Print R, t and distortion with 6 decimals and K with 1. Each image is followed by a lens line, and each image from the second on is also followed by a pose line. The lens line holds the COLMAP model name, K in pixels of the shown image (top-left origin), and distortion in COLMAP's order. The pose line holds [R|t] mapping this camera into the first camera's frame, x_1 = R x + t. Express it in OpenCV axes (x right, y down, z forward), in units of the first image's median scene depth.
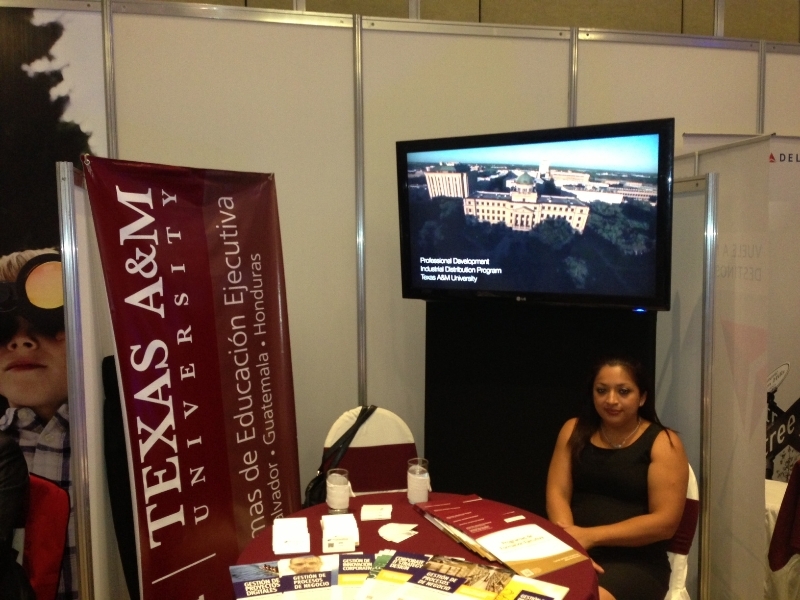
lens RADIAL K [[775.3, 0, 400.0], [0, 775.3, 300.0], [0, 0, 1]] dist [0.088709, -0.013051]
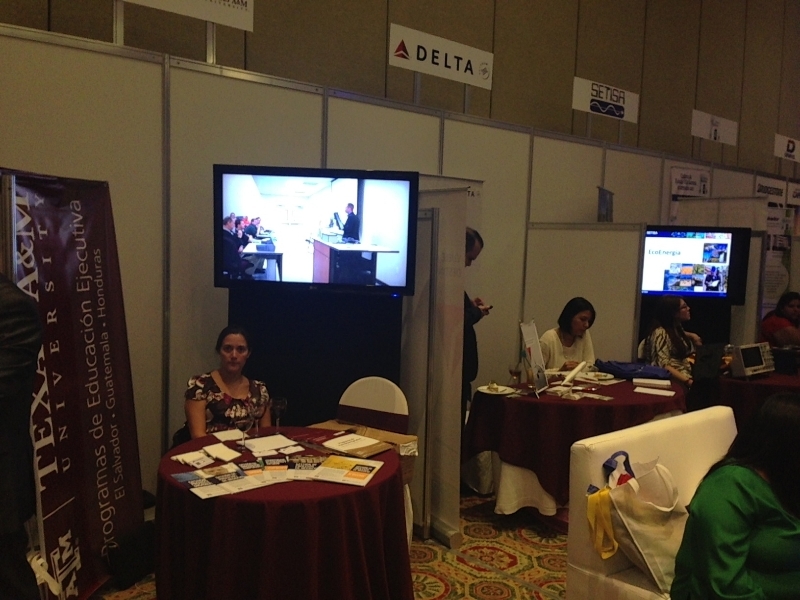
lens RADIAL K [[775.3, 0, 400.0], [0, 775.3, 300.0], [0, 0, 1]] dist [0.088709, -0.013051]
pose [[0.906328, -0.001797, 0.422570, -0.284076], [-0.000810, 0.999982, 0.005989, 0.011372], [-0.422573, -0.005771, 0.906310, -0.293203]]
